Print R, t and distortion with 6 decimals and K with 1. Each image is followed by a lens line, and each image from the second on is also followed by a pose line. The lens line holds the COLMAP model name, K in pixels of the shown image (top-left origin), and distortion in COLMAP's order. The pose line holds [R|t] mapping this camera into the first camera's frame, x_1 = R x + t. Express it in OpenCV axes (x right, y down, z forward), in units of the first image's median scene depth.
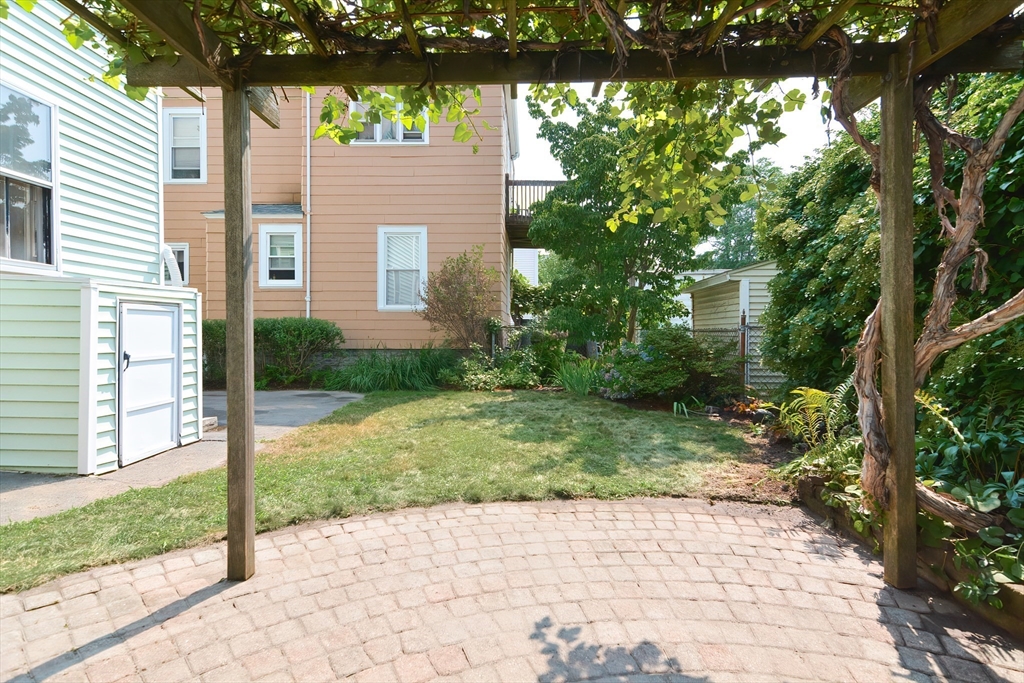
lens RADIAL K [[509.4, 0, 509.4], [0, 509.4, 336.6], [0, 0, 1]] dist [0.015240, -0.004660]
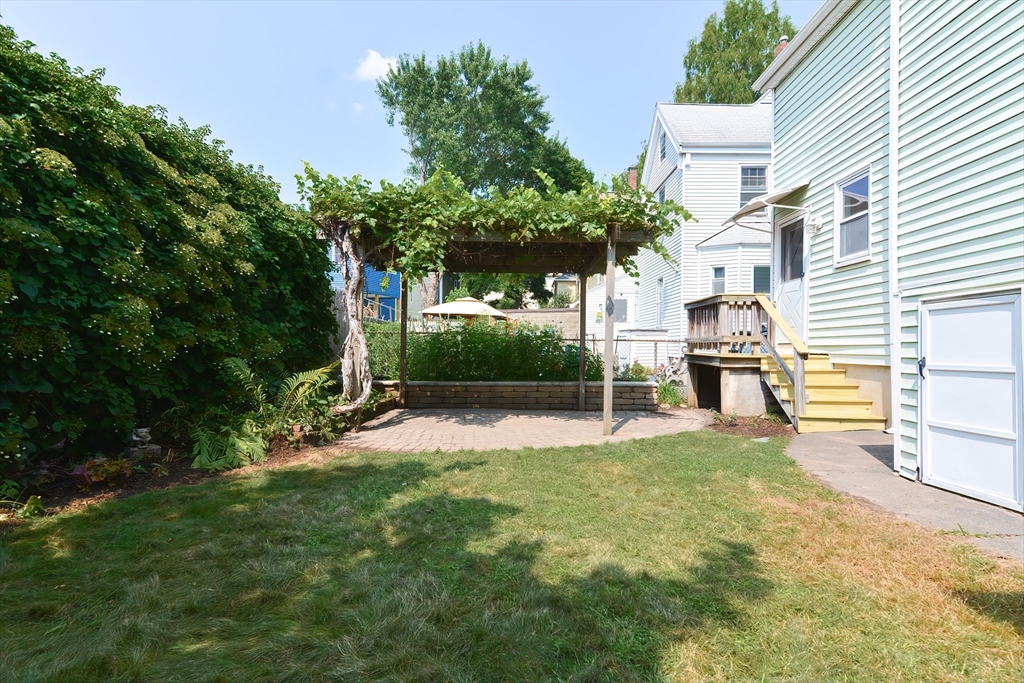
lens RADIAL K [[509.4, 0, 511.9], [0, 509.4, 344.9], [0, 0, 1]] dist [0.015240, -0.004660]
pose [[-0.999620, -0.010984, -0.025277, 0.027538], [-0.010895, 0.999934, -0.003654, 0.042511], [0.025315, -0.003377, -0.999674, 4.215030]]
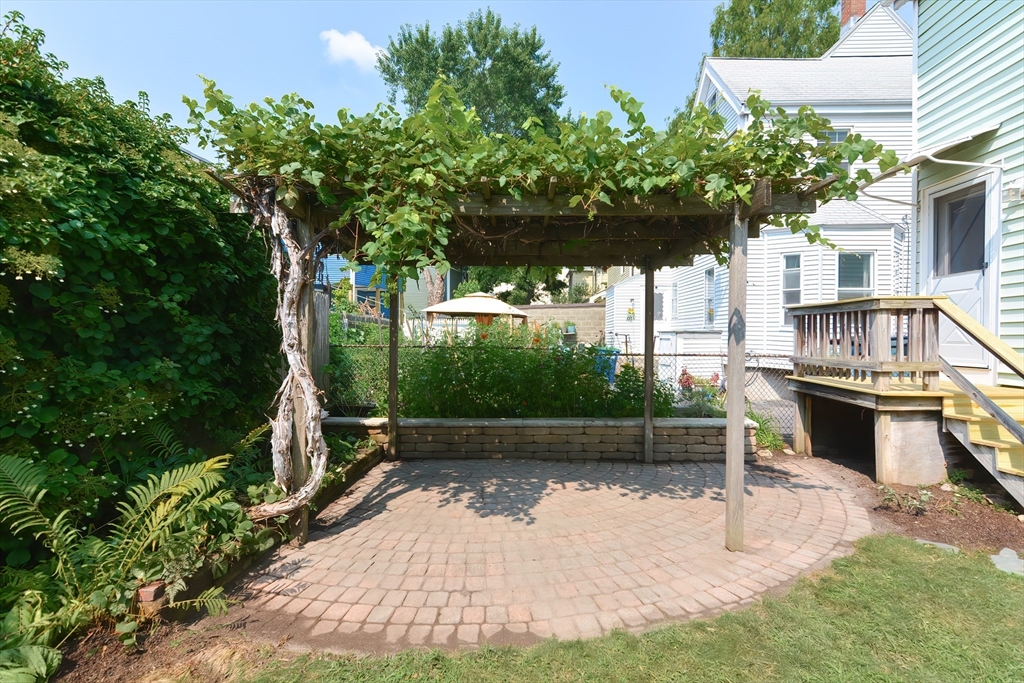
lens RADIAL K [[509.4, 0, 515.8], [0, 509.4, 341.6], [0, 0, 1]] dist [0.015240, -0.004660]
pose [[-0.999852, -0.004228, -0.016658, 0.155591], [-0.004404, 0.999935, 0.010517, -0.164542], [0.016612, 0.010589, -0.999806, 2.936361]]
